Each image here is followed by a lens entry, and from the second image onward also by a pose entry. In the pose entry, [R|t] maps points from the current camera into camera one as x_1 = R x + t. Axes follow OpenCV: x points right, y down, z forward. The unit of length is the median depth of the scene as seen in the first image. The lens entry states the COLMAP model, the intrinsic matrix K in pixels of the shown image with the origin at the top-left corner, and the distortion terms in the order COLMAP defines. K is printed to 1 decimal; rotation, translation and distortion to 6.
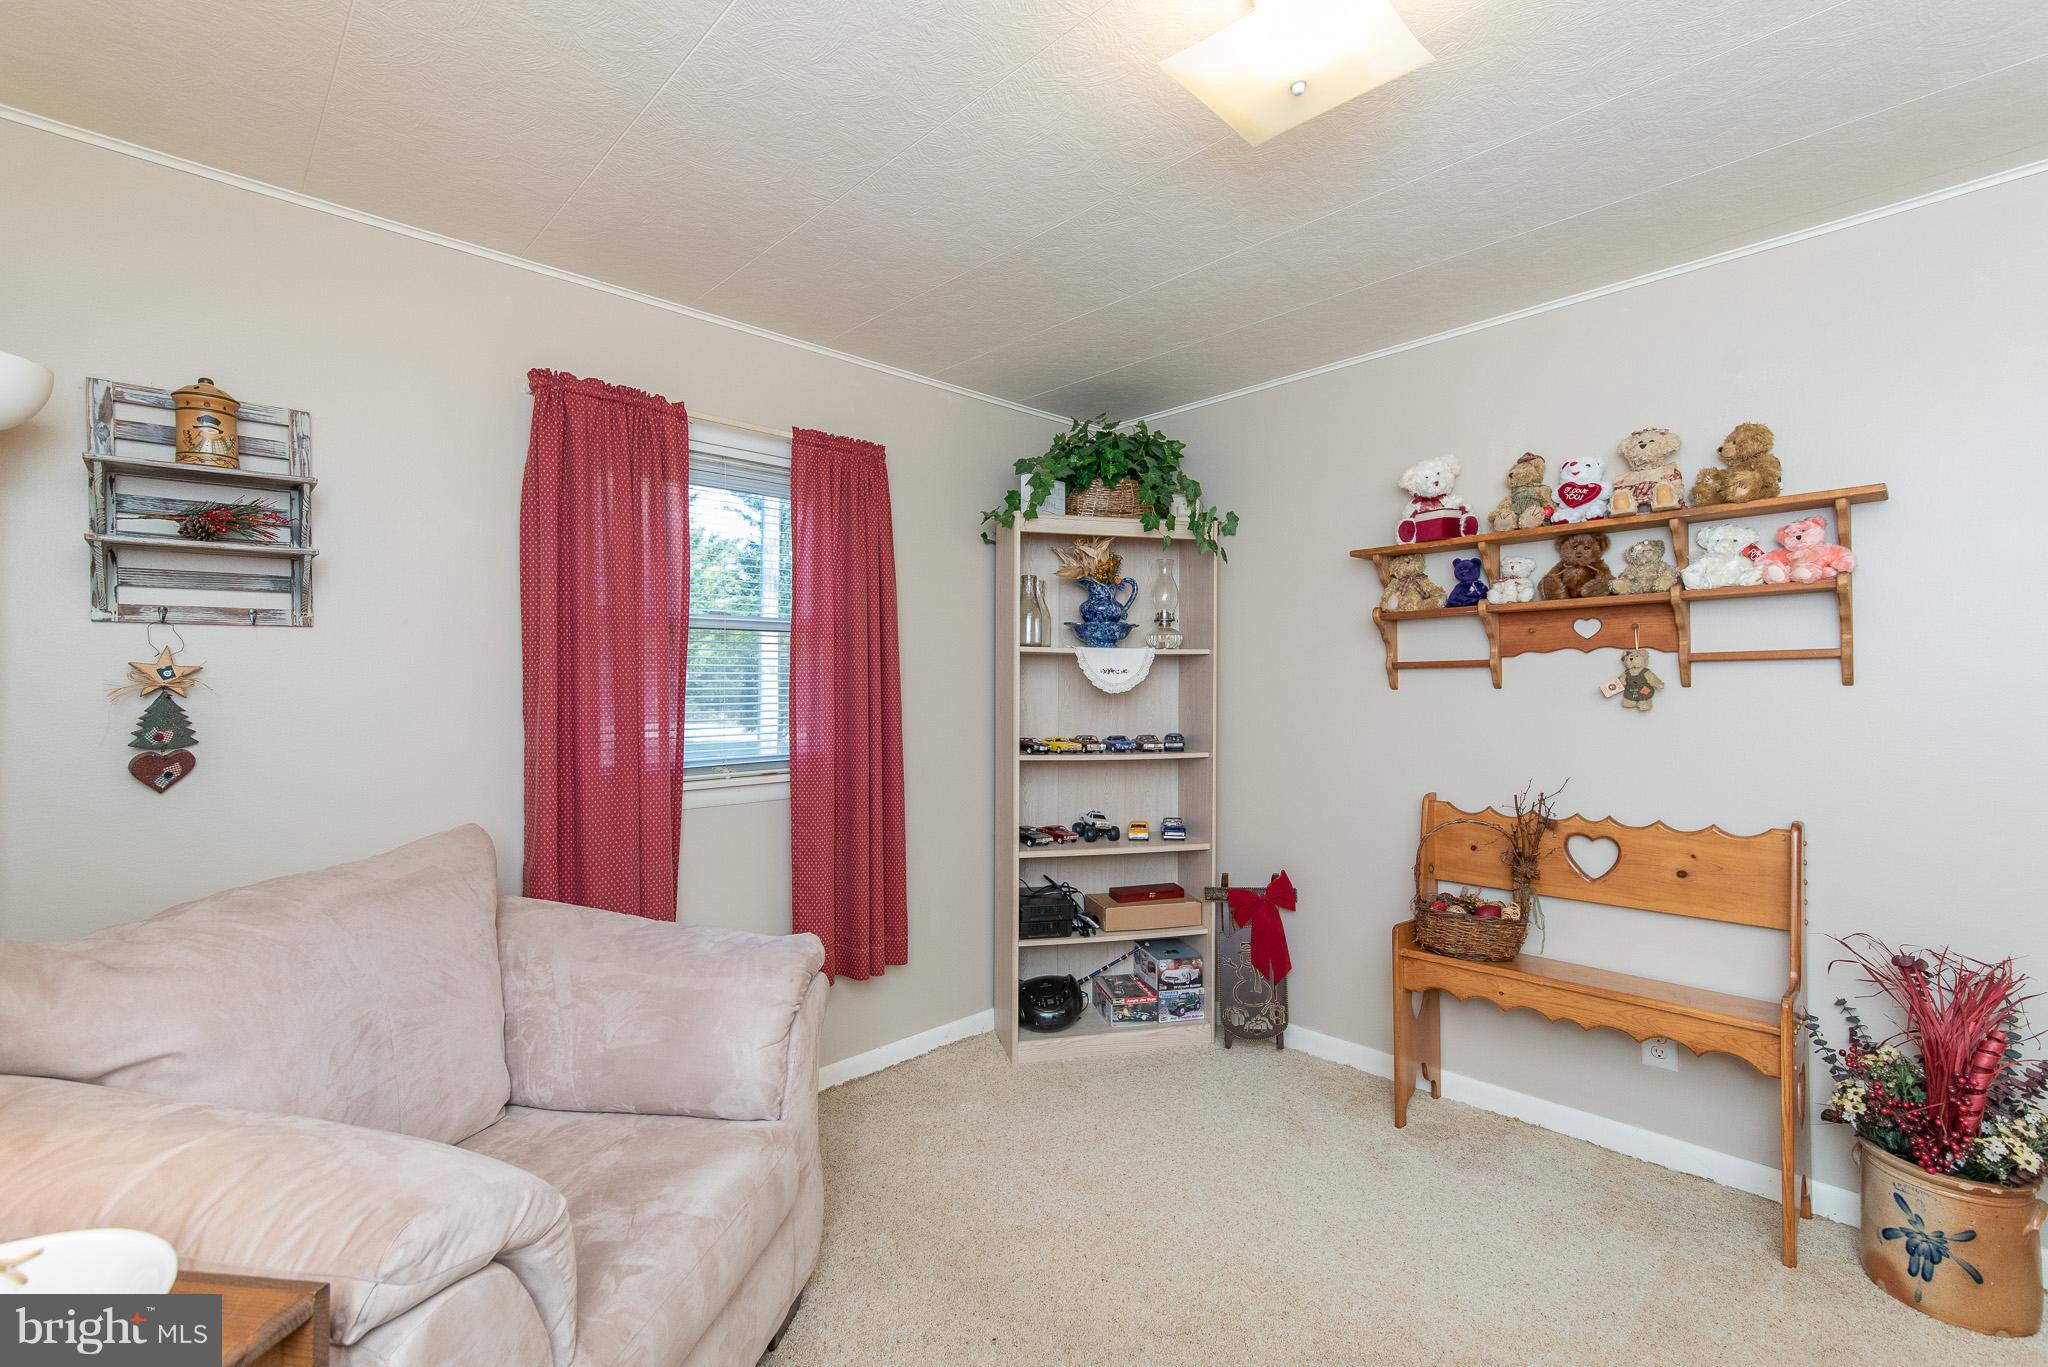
lens RADIAL K [[901.1, 0, 1037.5], [0, 901.1, 686.2], [0, 0, 1]] dist [-0.000404, -0.000367]
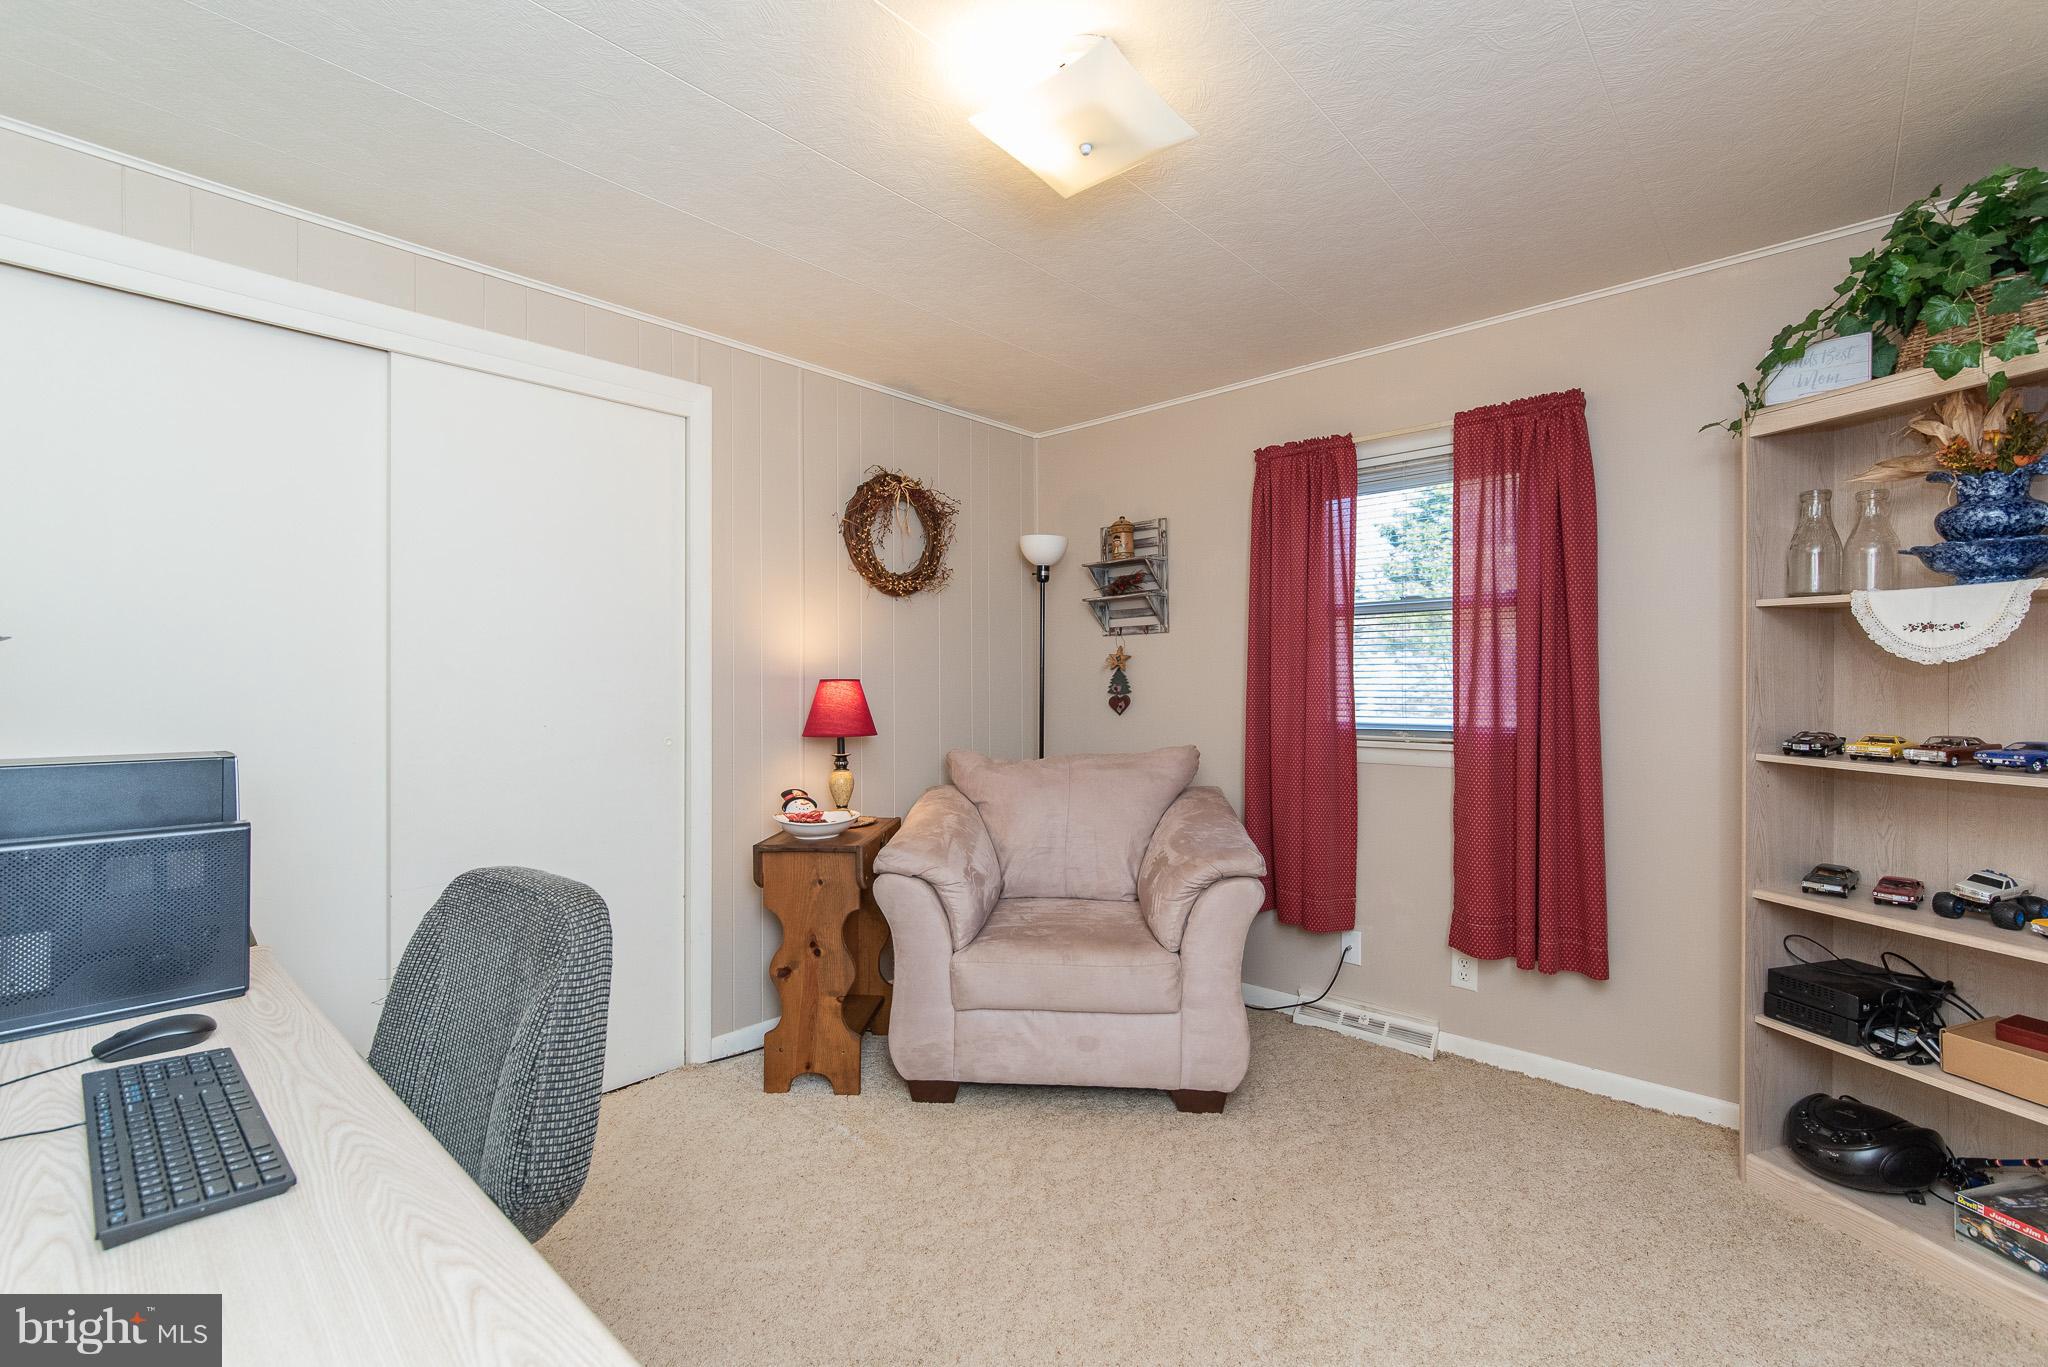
lens RADIAL K [[901.1, 0, 1037.5], [0, 901.1, 686.2], [0, 0, 1]] dist [-0.000404, -0.000367]
pose [[0.055502, 0.012134, -0.998385, 0.767461], [0.002269, 0.999922, 0.012278, 0.016178], [0.998456, -0.002947, 0.055470, 0.466733]]
